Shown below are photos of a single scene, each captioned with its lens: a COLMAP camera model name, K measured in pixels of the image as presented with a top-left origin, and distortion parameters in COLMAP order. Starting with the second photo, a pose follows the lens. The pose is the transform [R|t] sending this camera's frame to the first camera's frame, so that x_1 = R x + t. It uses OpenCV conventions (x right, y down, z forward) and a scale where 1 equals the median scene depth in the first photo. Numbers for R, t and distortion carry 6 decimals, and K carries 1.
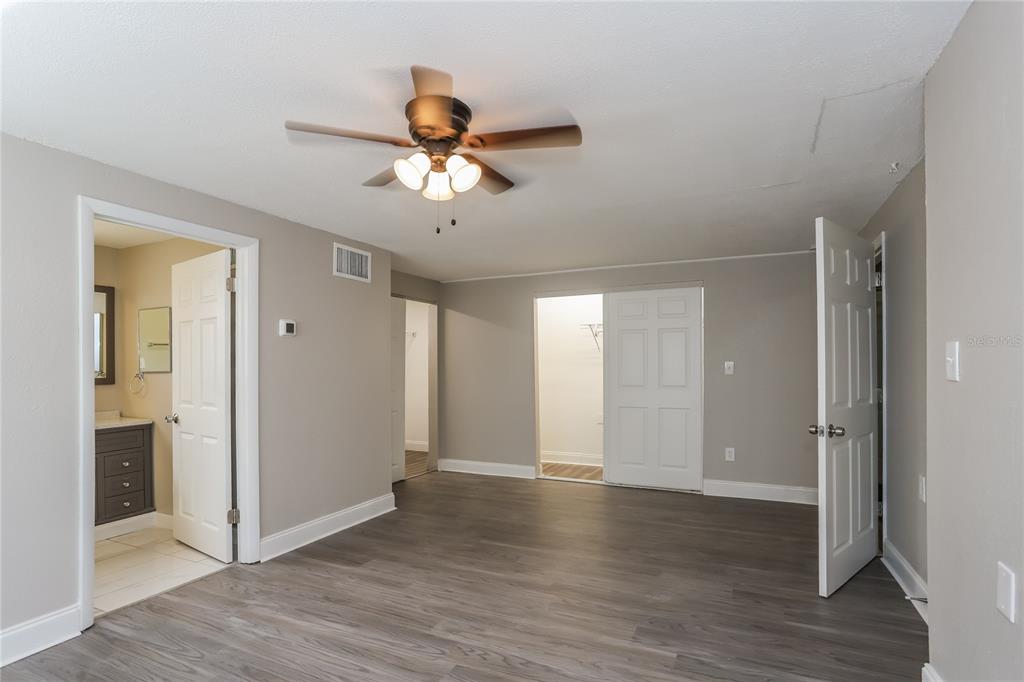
lens RADIAL K [[501.7, 0, 511.4], [0, 501.7, 364.3], [0, 0, 1]] dist [-0.051473, 0.031534]
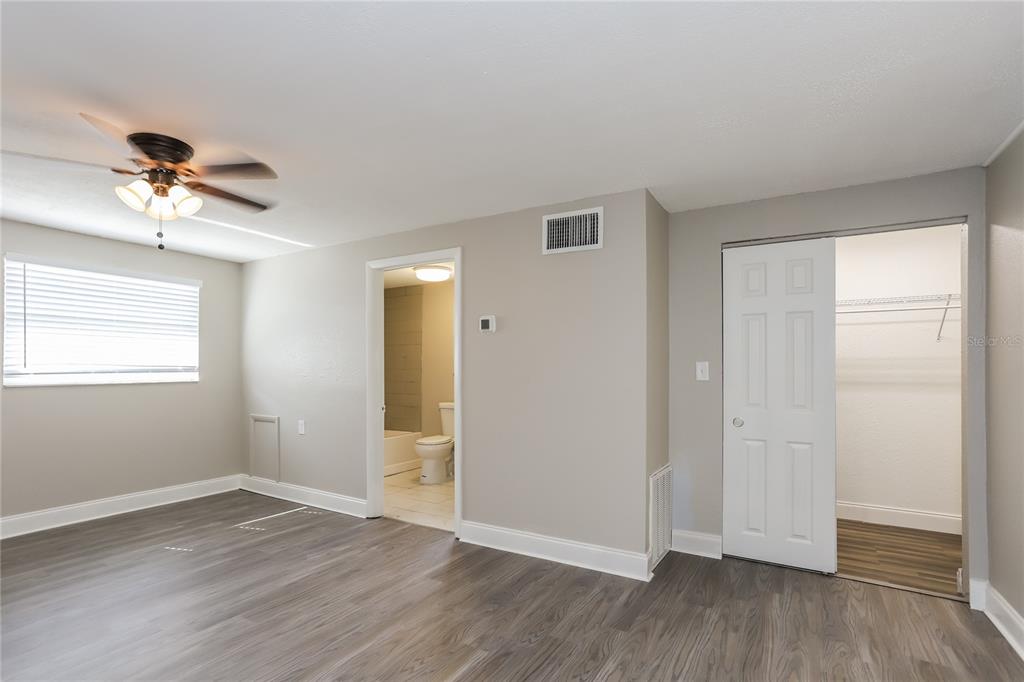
lens RADIAL K [[501.7, 0, 511.4], [0, 501.7, 364.3], [0, 0, 1]] dist [-0.051473, 0.031534]
pose [[-0.086103, -0.001890, -0.996284, 0.580292], [0.000841, 0.999998, -0.001969, 0.010215], [0.996286, -0.001007, -0.086101, 1.183283]]
